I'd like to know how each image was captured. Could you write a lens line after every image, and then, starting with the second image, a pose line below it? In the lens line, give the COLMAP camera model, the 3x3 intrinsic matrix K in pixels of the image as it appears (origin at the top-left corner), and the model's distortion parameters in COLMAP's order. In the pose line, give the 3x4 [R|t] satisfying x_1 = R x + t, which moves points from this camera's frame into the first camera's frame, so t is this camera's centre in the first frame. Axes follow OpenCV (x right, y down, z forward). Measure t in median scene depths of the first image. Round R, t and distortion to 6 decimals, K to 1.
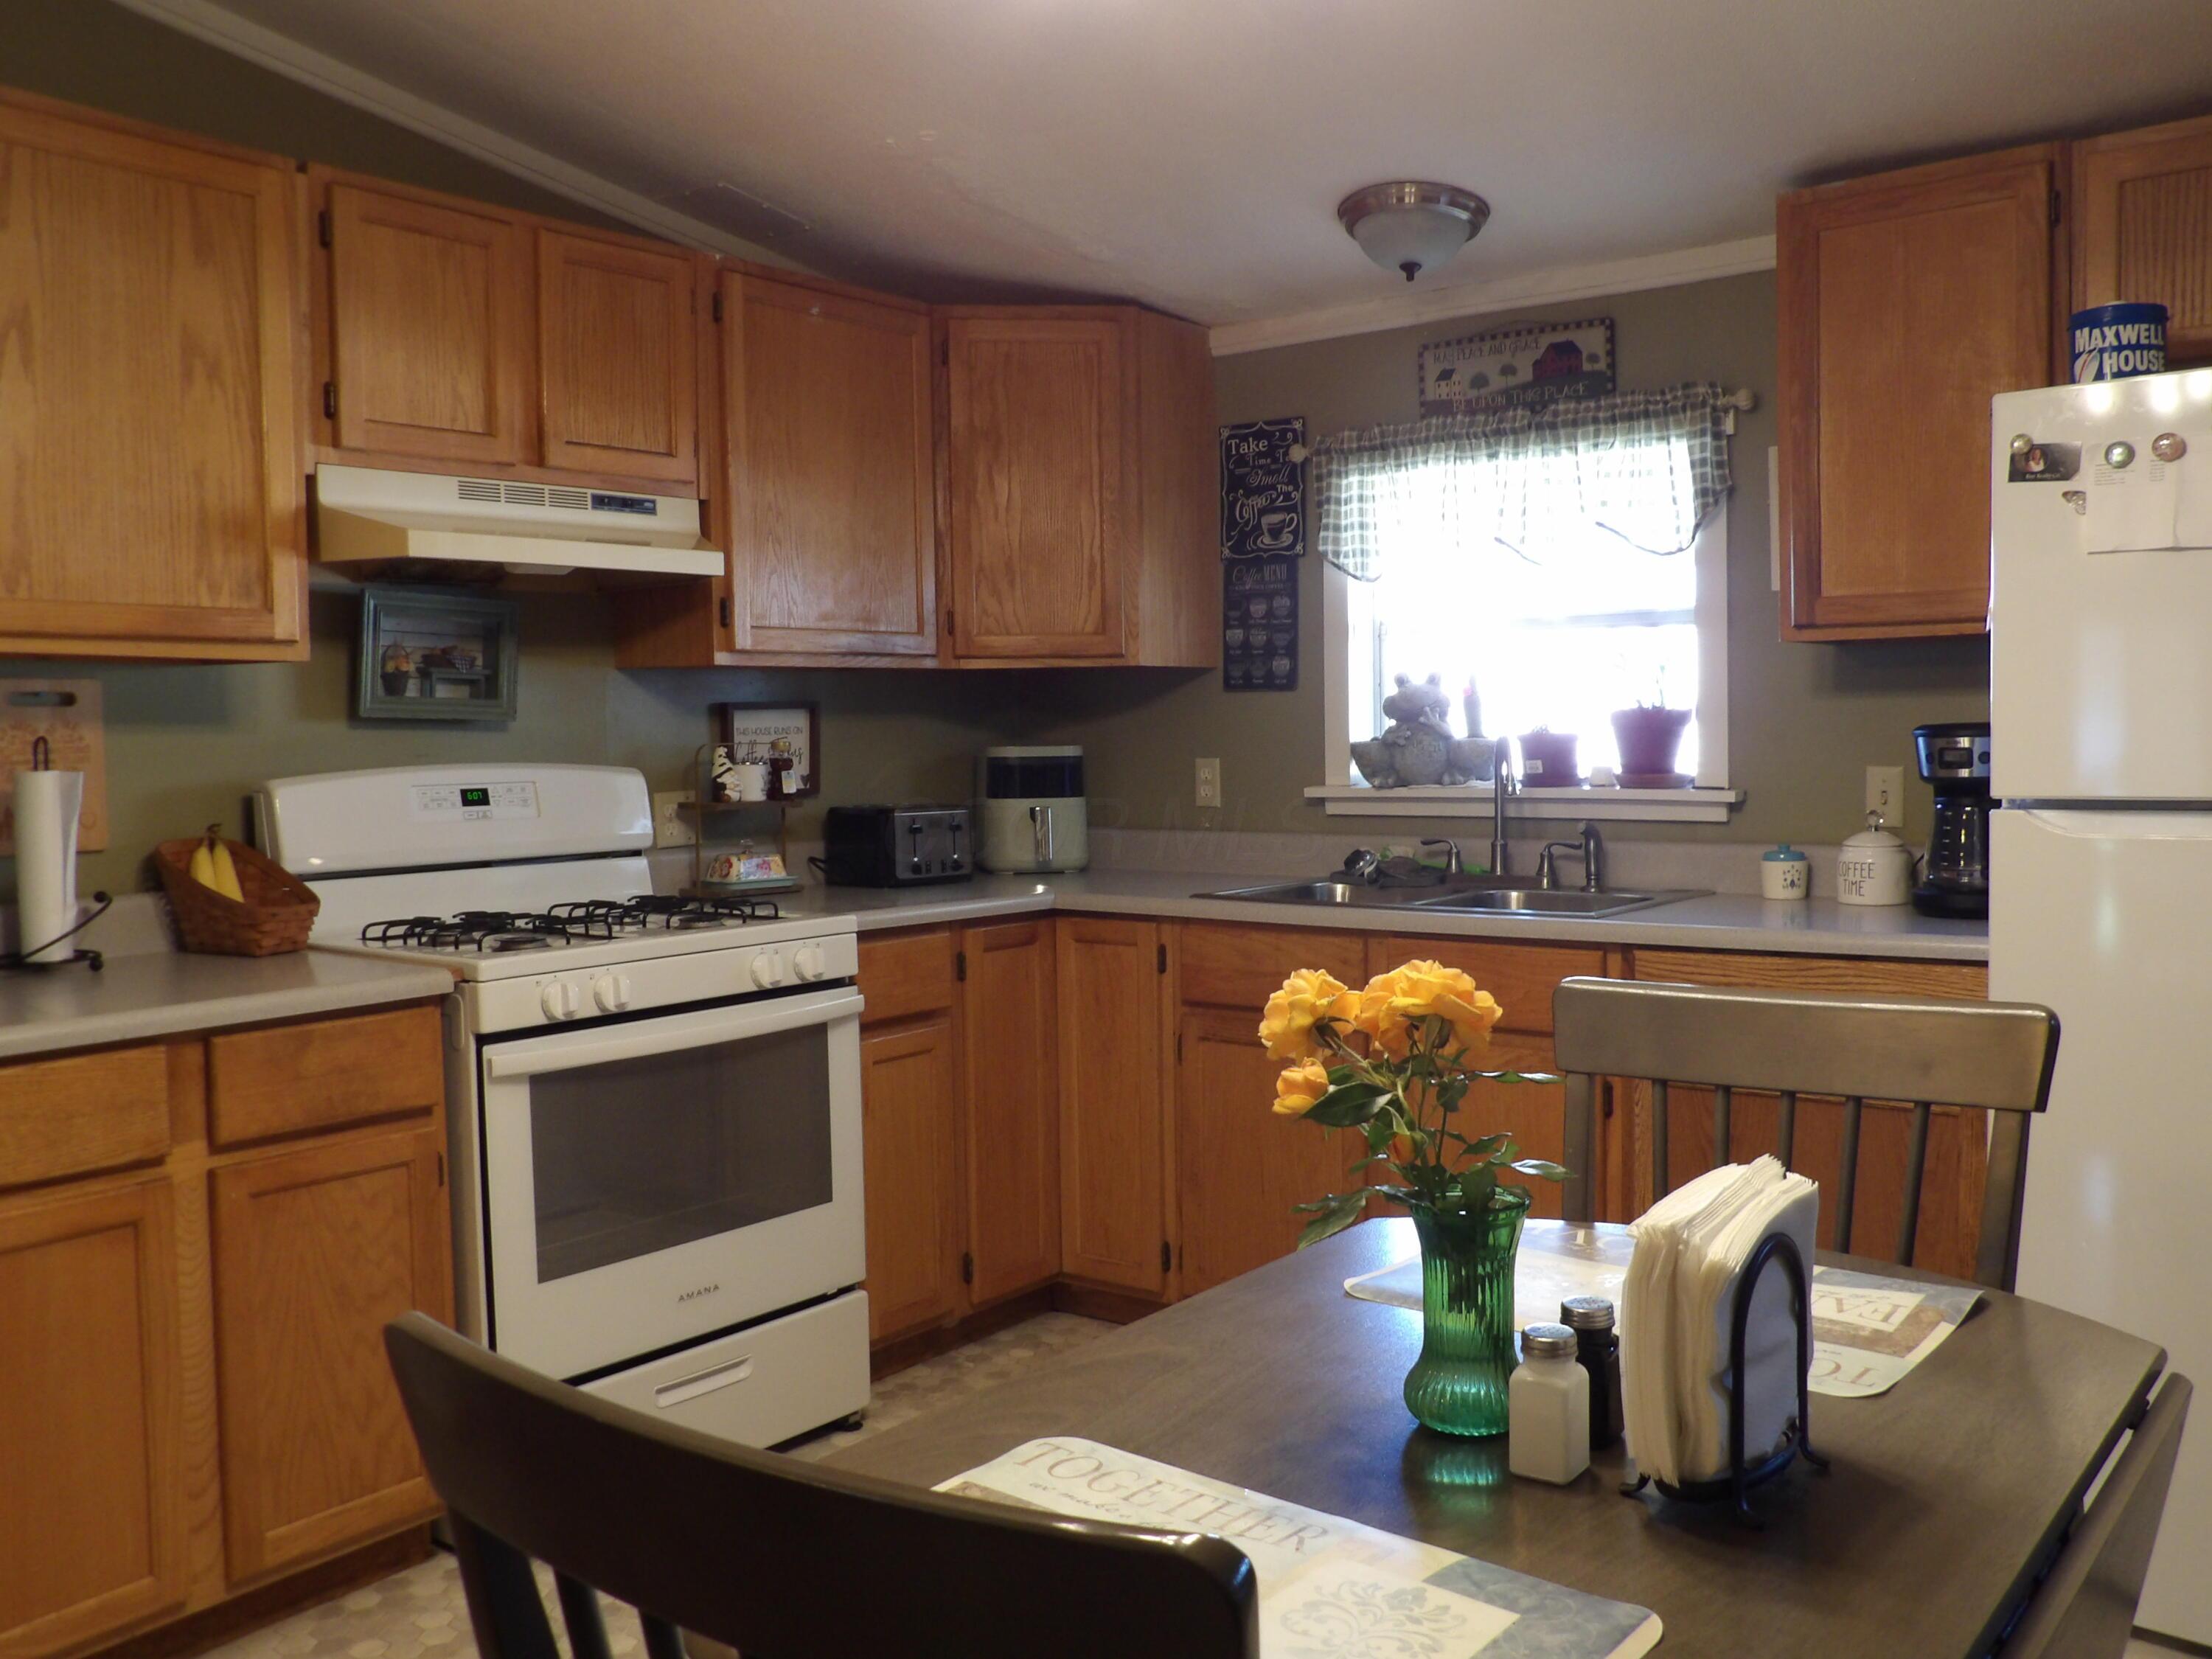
lens RADIAL K [[1882.4, 0, 1113.9], [0, 1882.4, 824.7], [0, 0, 1]] dist [-0.019002, 0.004084]
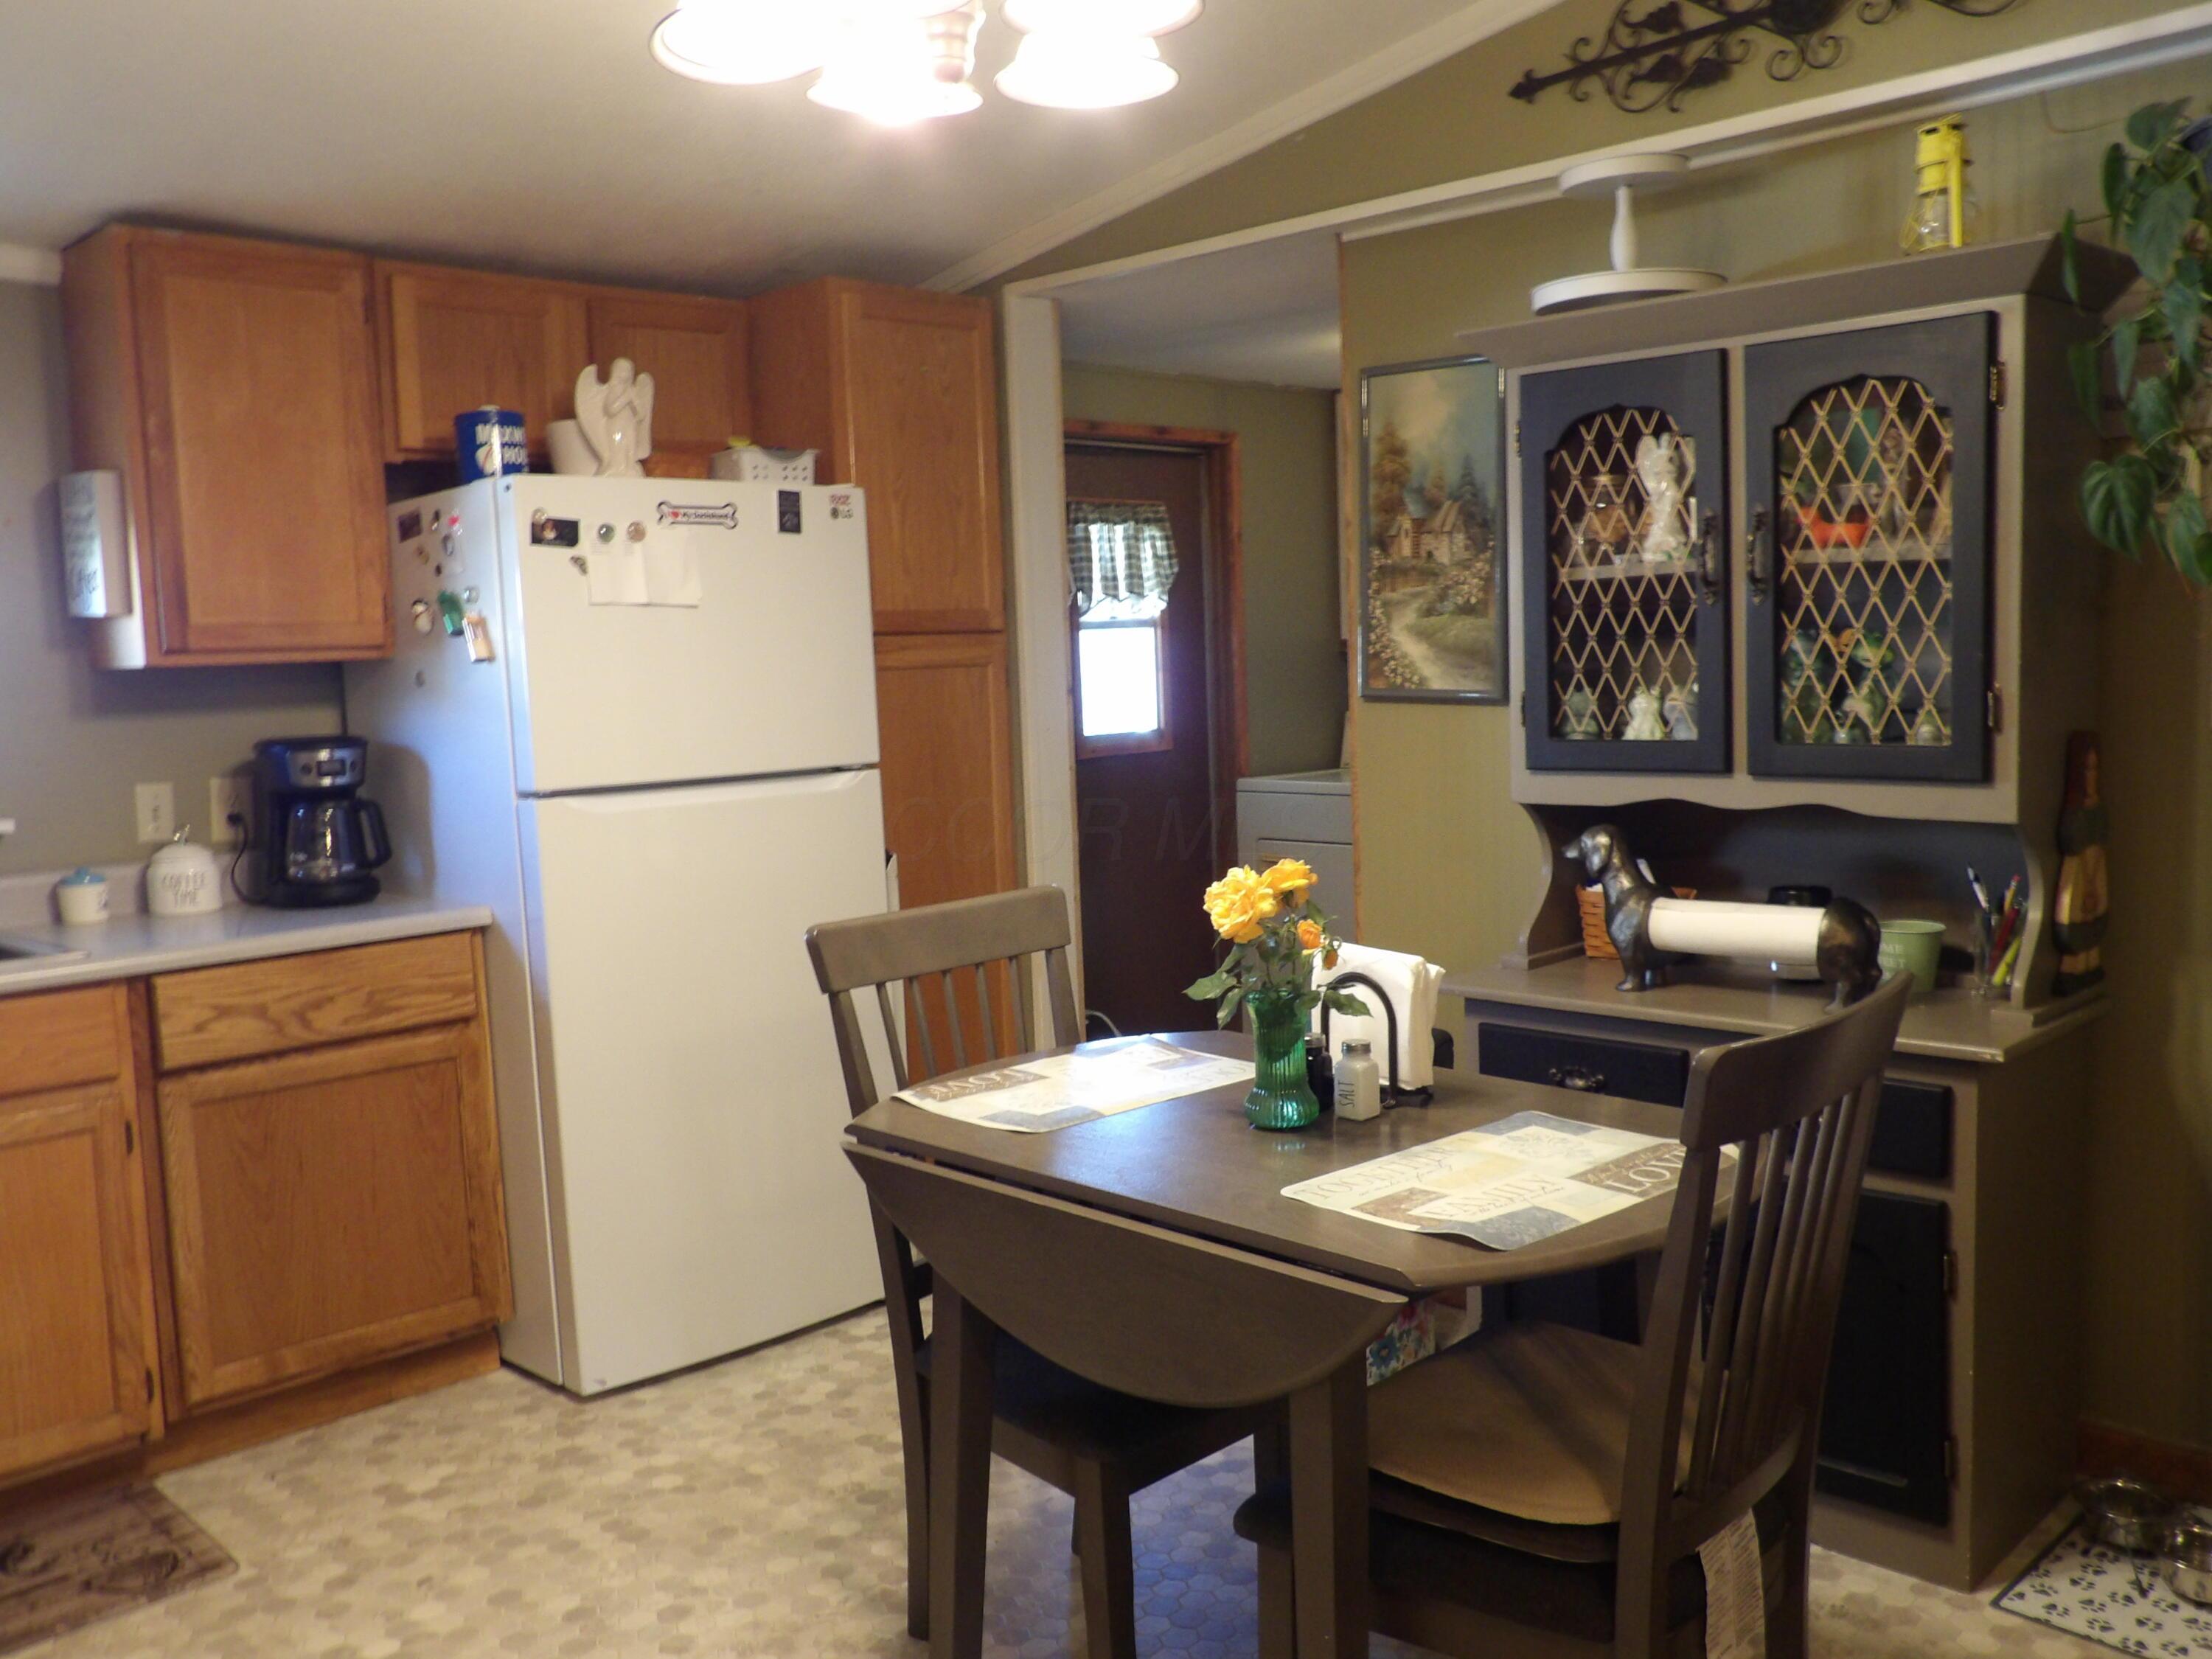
lens RADIAL K [[1882.4, 0, 1101.0], [0, 1882.4, 831.0], [0, 0, 1]] dist [-0.019002, 0.004084]
pose [[0.136814, -0.074951, 0.987757, -0.623703], [0.084215, 0.994404, 0.063791, -0.030527], [-0.987010, 0.074457, 0.142361, 0.367865]]
